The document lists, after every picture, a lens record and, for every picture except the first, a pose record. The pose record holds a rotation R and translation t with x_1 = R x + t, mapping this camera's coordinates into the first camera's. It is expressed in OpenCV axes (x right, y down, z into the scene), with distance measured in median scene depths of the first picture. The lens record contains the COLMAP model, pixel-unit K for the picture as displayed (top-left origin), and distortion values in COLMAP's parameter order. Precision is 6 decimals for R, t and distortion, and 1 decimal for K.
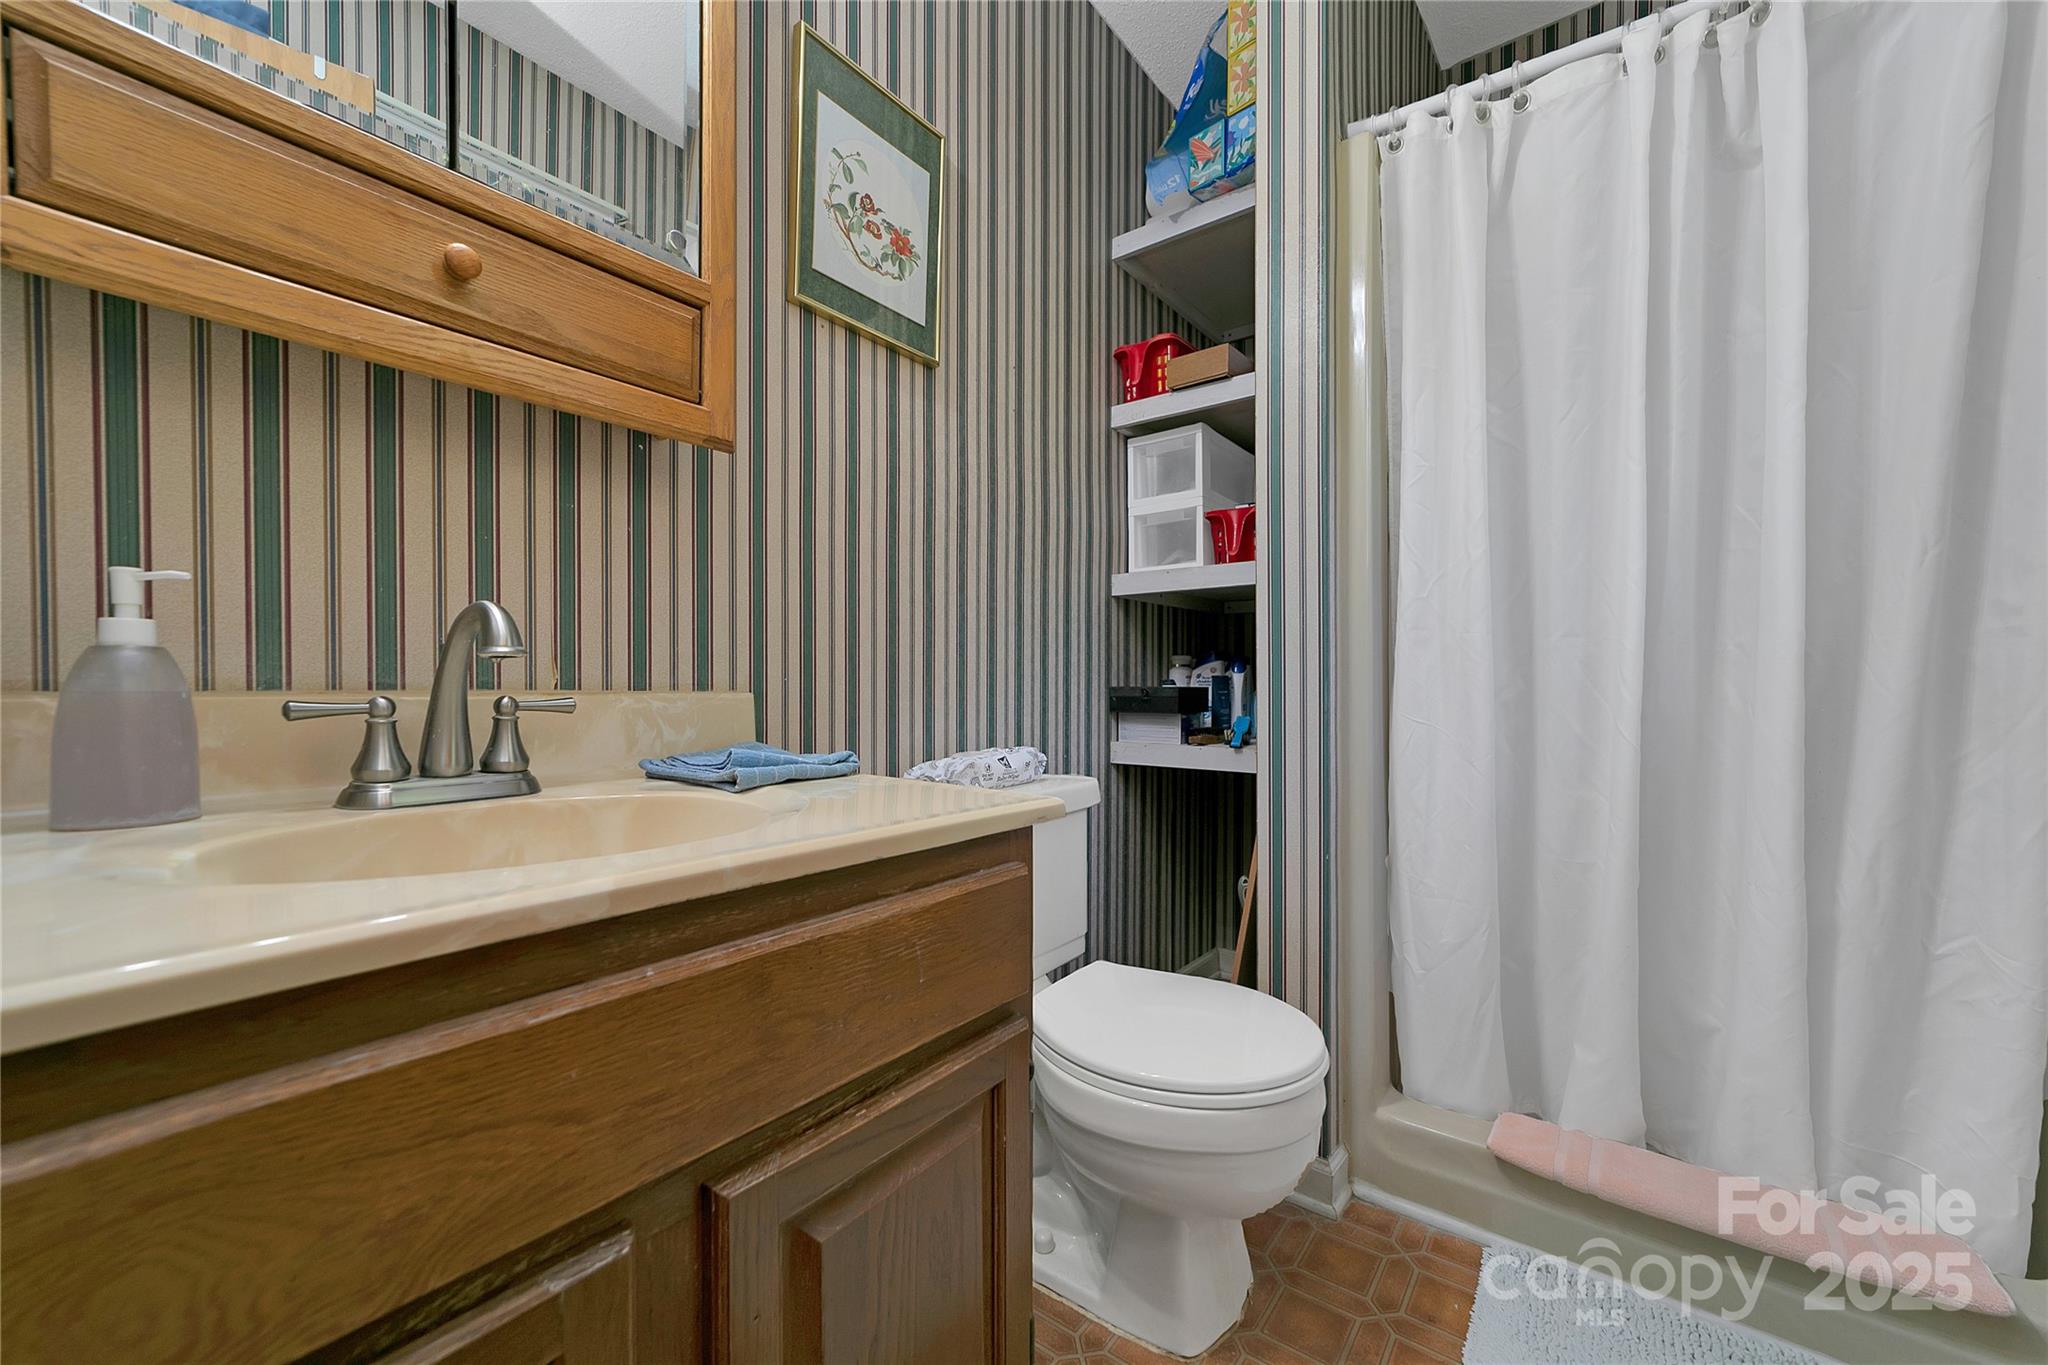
lens RADIAL K [[785.3, 0, 1023.1], [0, 785.3, 691.7], [0, 0, 1]] dist [-0.008316, 0.000575]
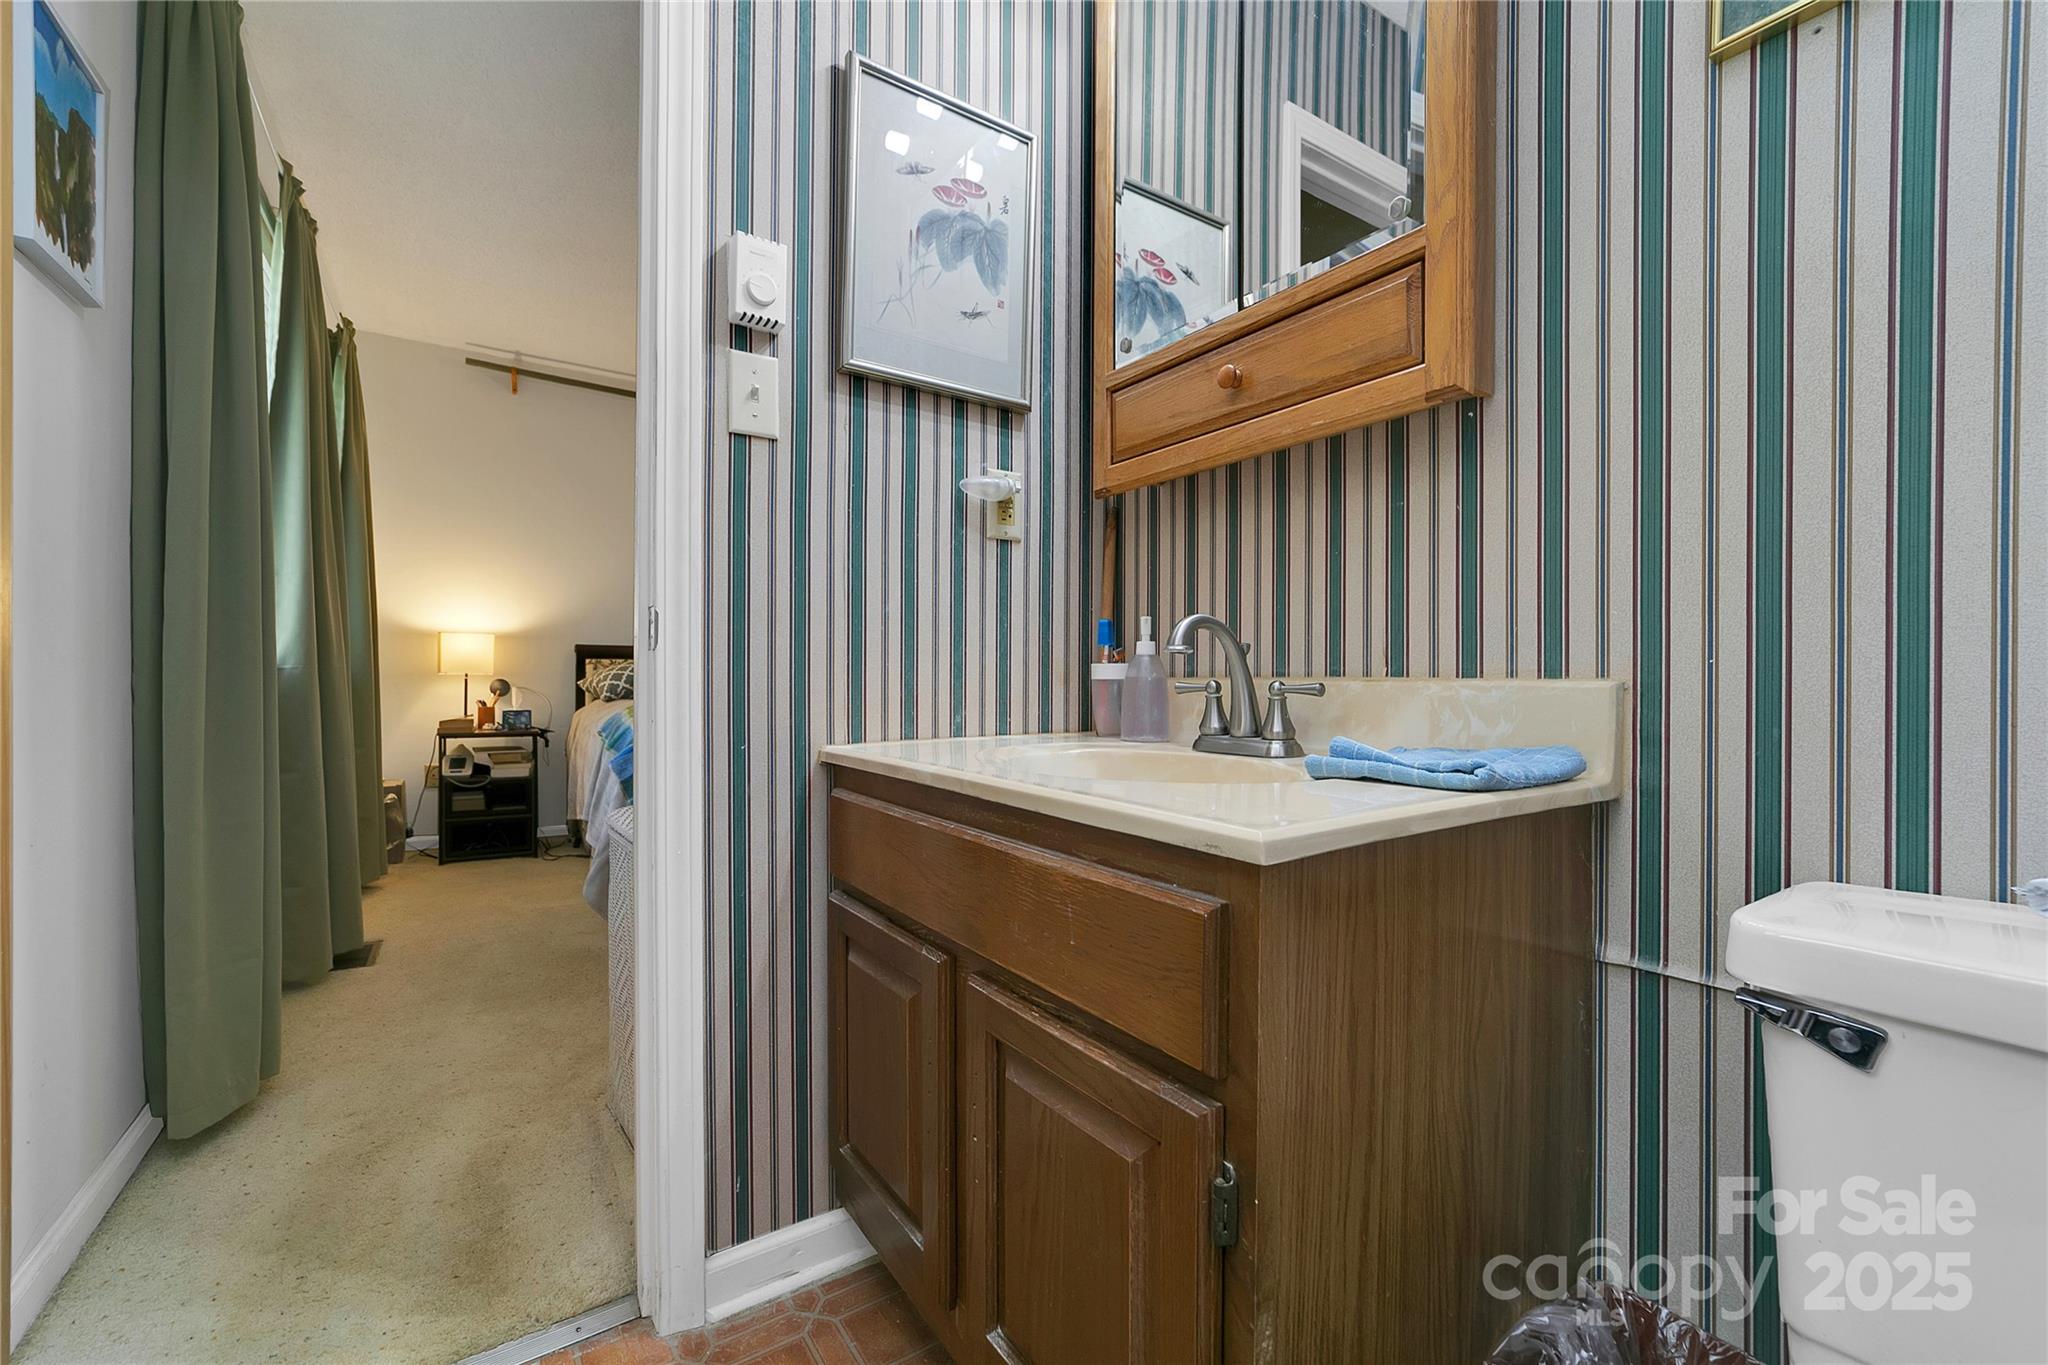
lens RADIAL K [[846.8, 0, 1022.7], [0, 846.8, 679.7], [0, 0, 1]] dist [-0.000604, -0.000194]
pose [[-0.313312, -0.000147, -0.949650, 0.754299], [-0.008732, 0.999958, 0.002726, 0.003178], [0.949610, 0.009146, -0.313300, 0.979838]]
